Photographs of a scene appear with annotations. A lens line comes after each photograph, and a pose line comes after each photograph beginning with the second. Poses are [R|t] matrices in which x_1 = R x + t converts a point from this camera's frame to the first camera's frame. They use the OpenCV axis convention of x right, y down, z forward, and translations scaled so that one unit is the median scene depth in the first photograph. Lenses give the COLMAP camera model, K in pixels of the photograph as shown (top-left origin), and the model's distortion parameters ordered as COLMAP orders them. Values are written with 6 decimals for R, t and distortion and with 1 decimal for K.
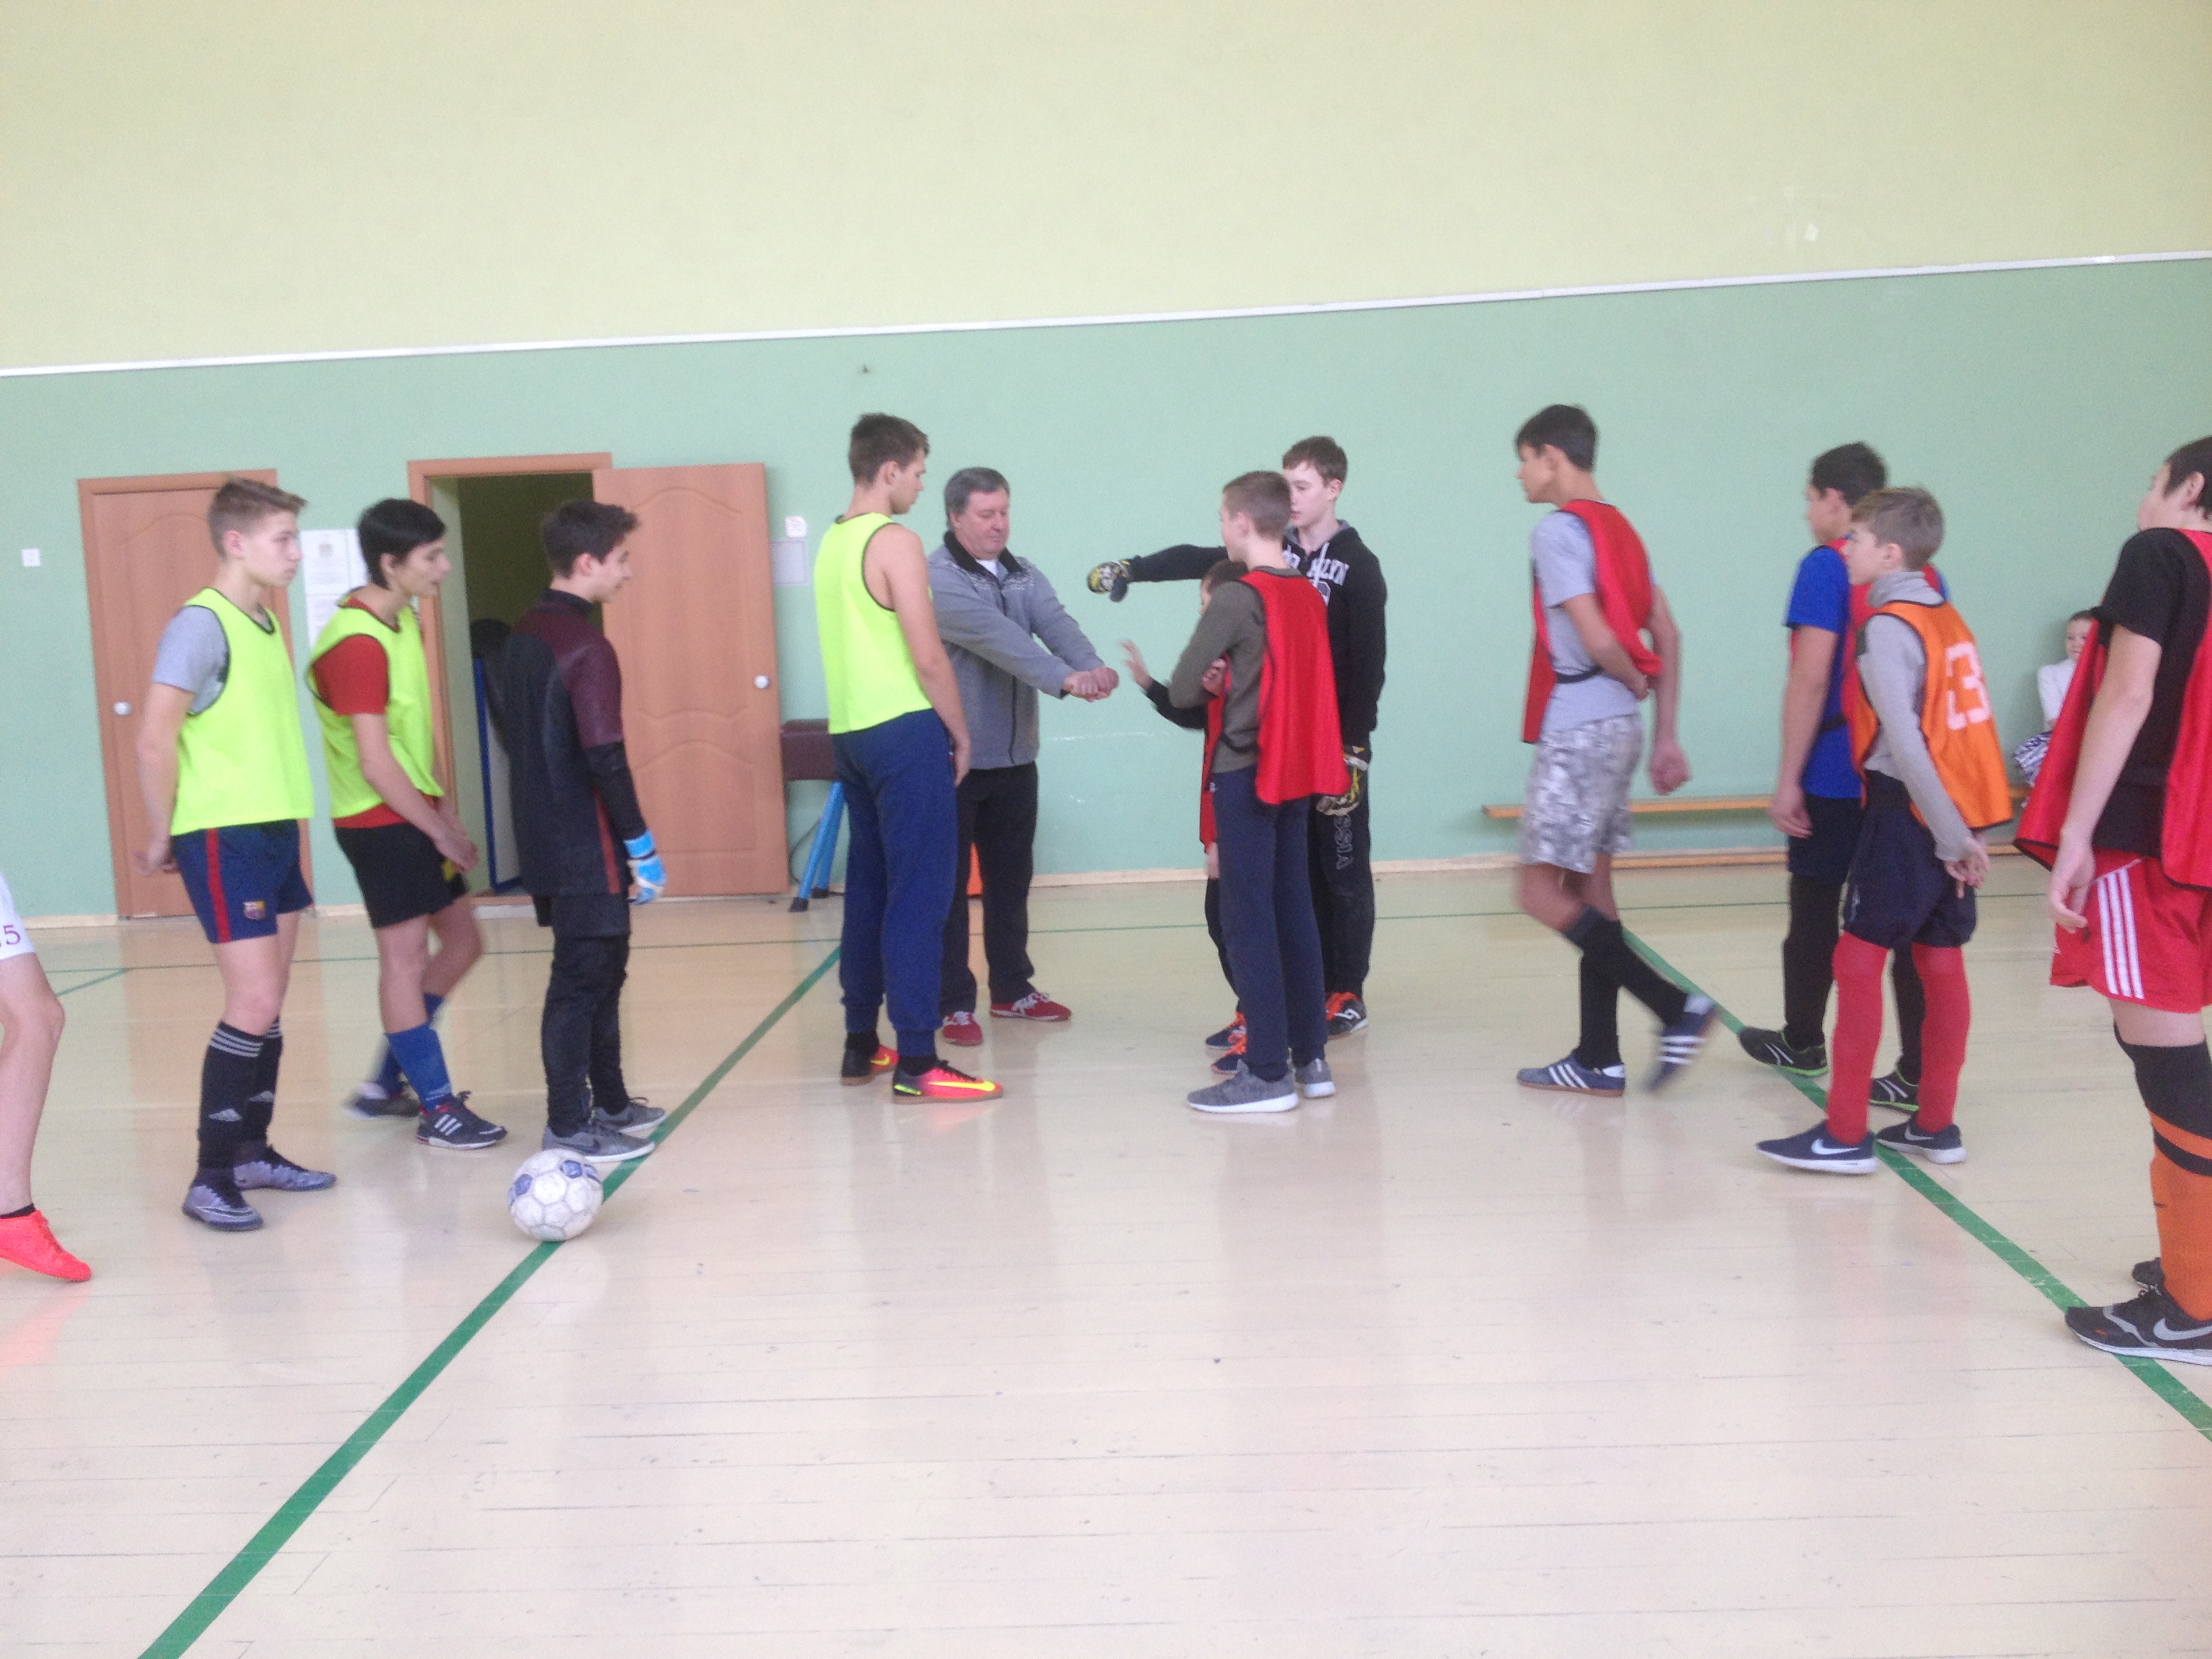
lens RADIAL K [[2410.3, 0, 1106.0], [0, 2410.3, 829.5], [0, 0, 1]] dist [0.155299, -0.442531]
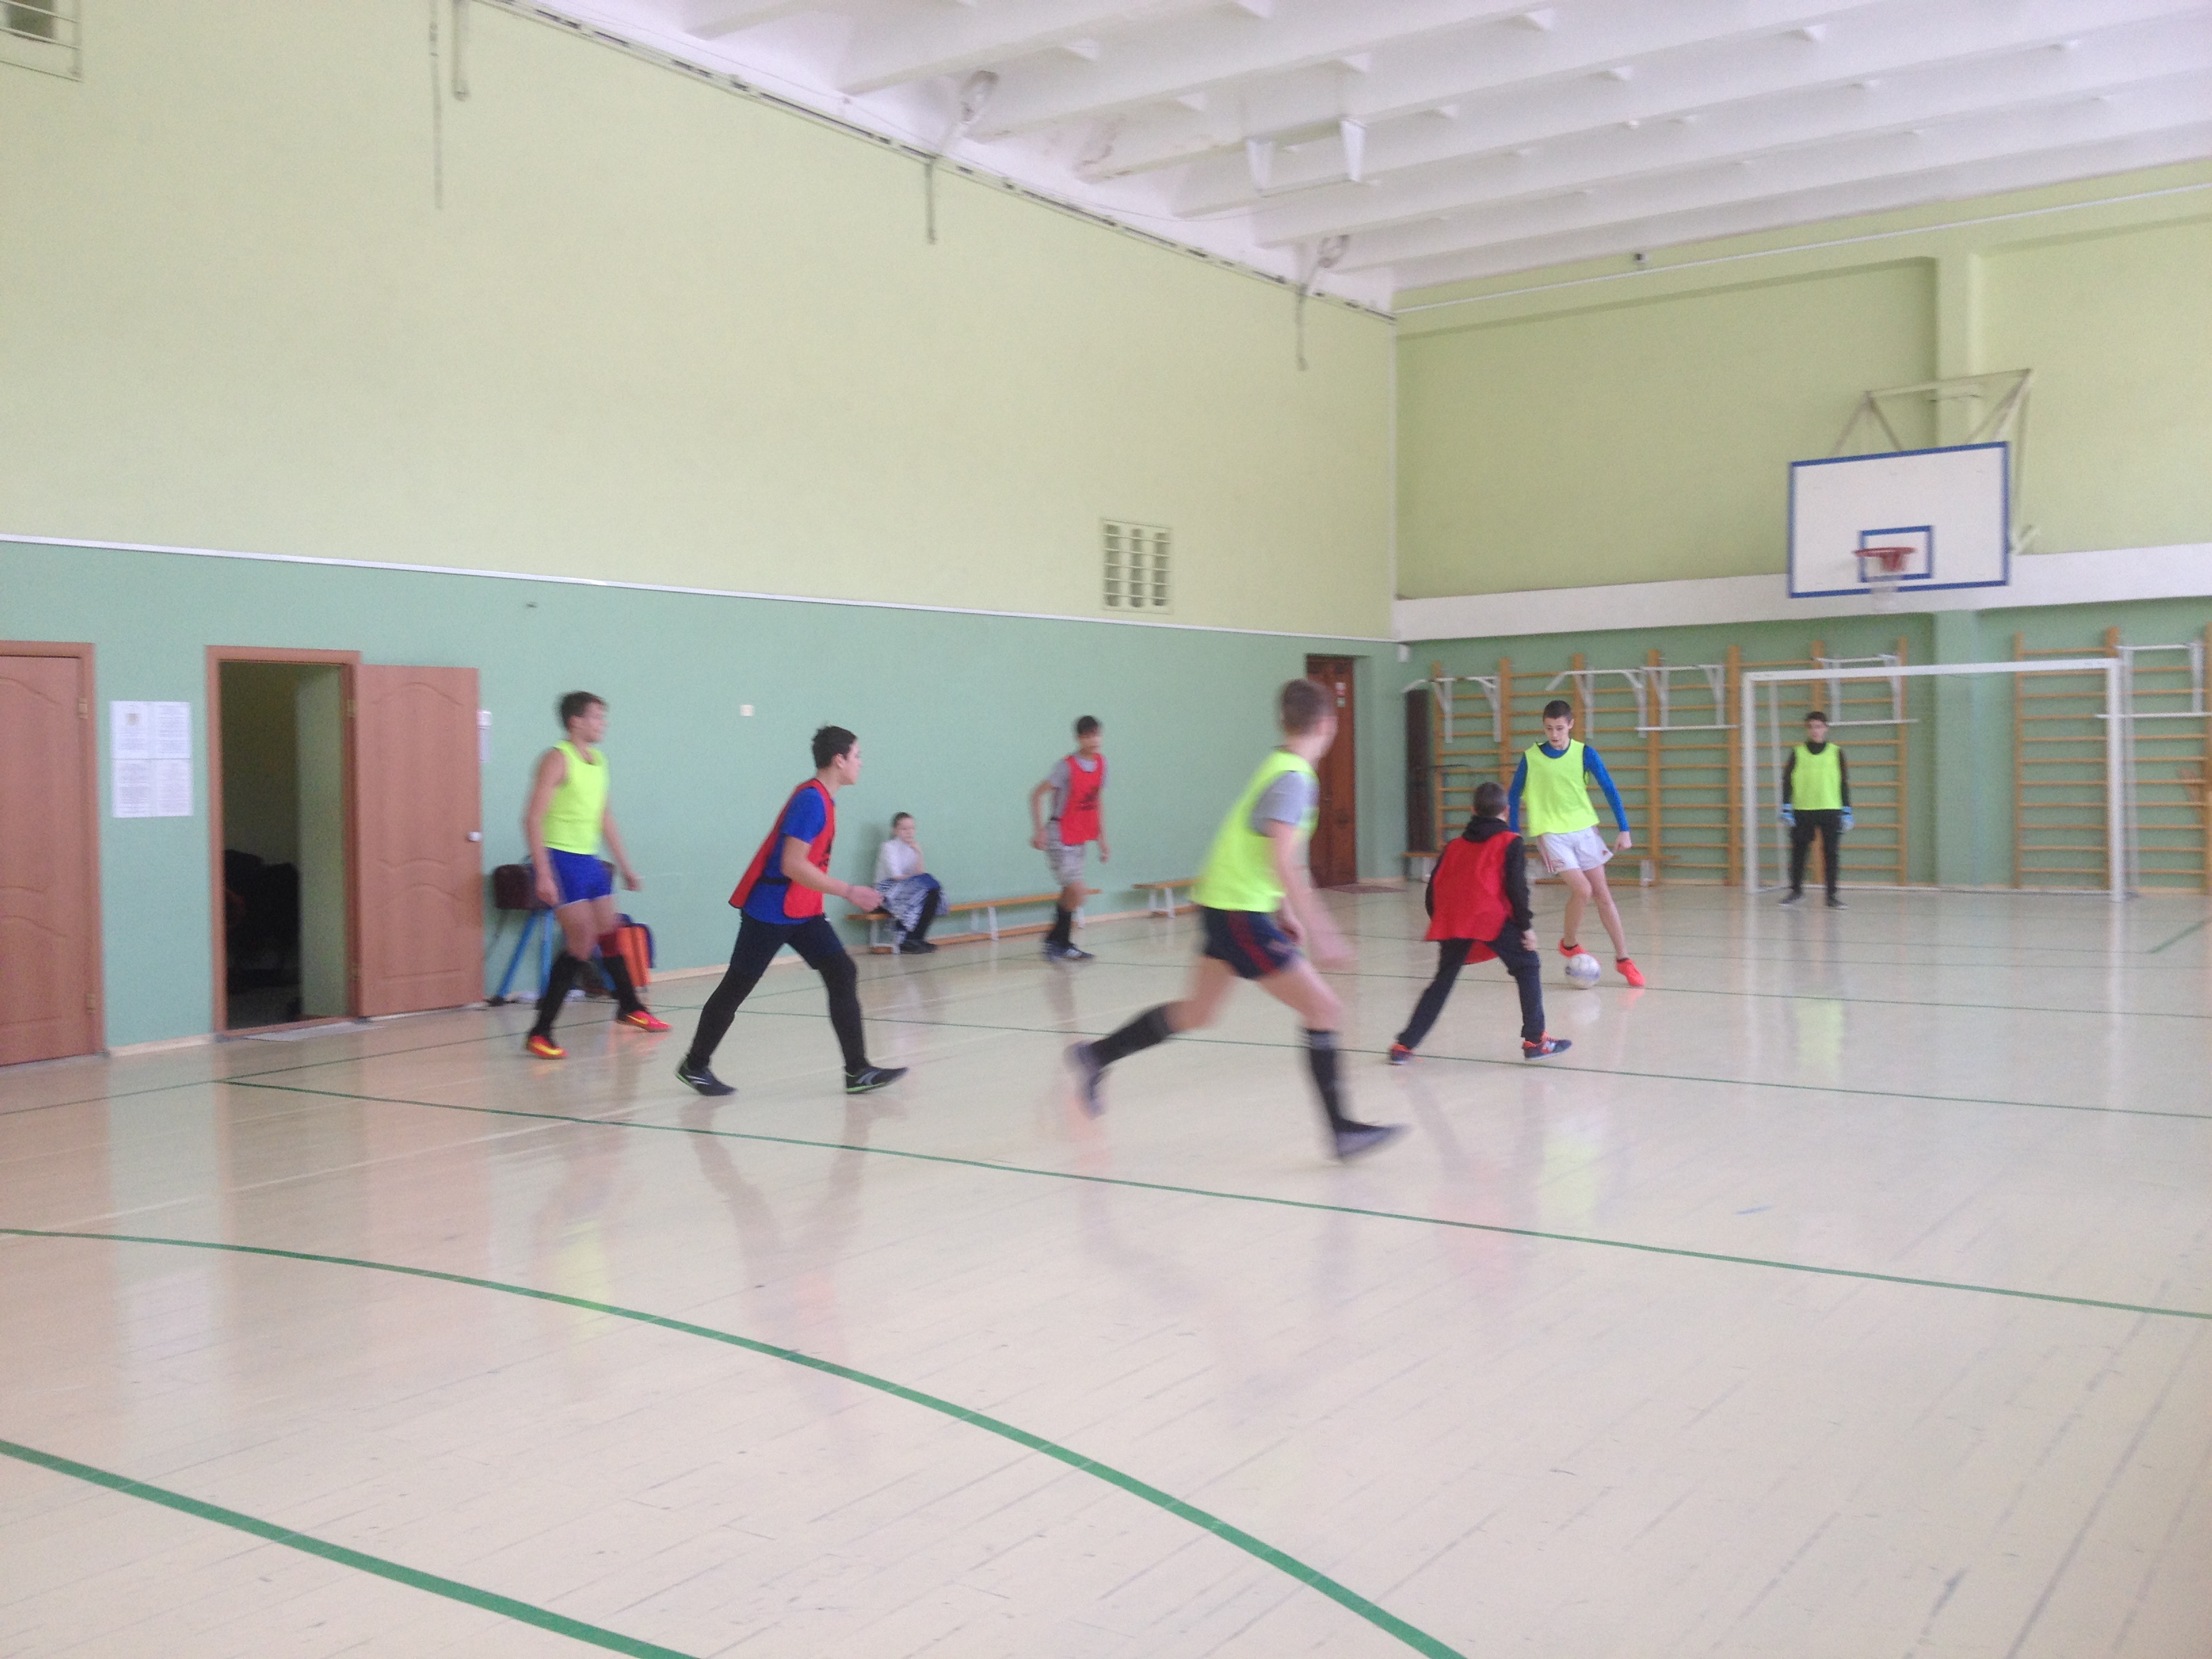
lens RADIAL K [[2080.0, 0, 1105.8], [0, 2080.0, 777.7], [0, 0, 1]] dist [0.126121, -0.202517]
pose [[0.537146, 0.026638, 0.843069, -0.895165], [0.087037, 0.992415, -0.086811, 0.033341], [-0.838987, 0.120008, 0.530753, 0.126403]]
